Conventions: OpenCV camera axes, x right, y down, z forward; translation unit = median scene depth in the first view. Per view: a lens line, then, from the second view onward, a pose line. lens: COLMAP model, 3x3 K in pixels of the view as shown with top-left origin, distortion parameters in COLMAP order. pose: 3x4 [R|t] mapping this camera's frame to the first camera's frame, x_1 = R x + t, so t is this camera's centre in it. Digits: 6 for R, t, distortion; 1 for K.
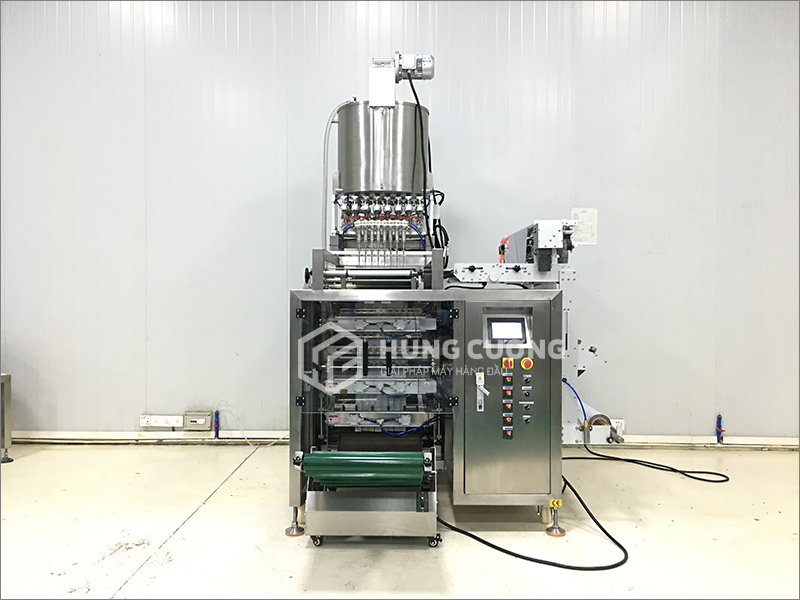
lens RADIAL K [[679.8, 0, 400.0], [0, 679.8, 300.0], [0, 0, 1]] dist [0.036239, -0.002160]
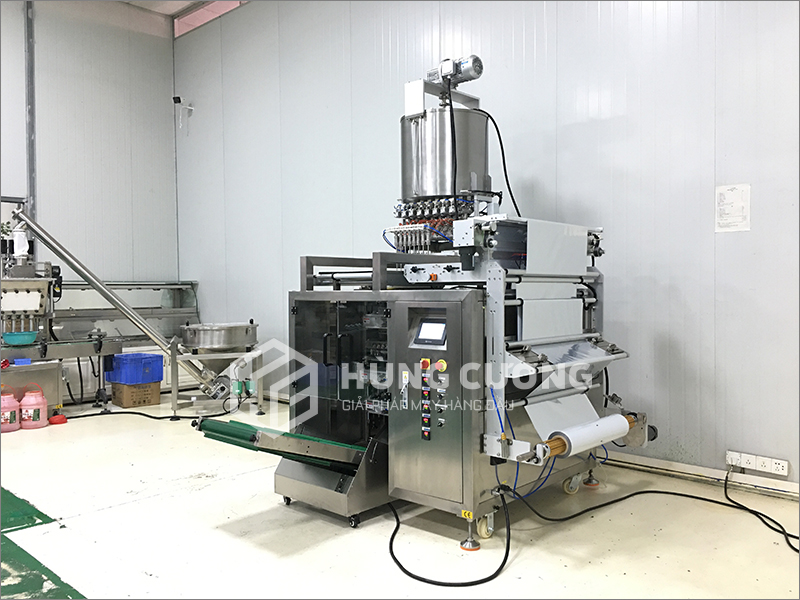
lens RADIAL K [[679.8, 0, 400.0], [0, 679.8, 300.0], [0, 0, 1]] dist [0.036239, -0.002160]
pose [[0.738635, 0.004560, -0.674090, 0.704527], [-0.005246, 0.999986, 0.001016, -0.000885], [0.674085, 0.002785, 0.738648, 0.210367]]
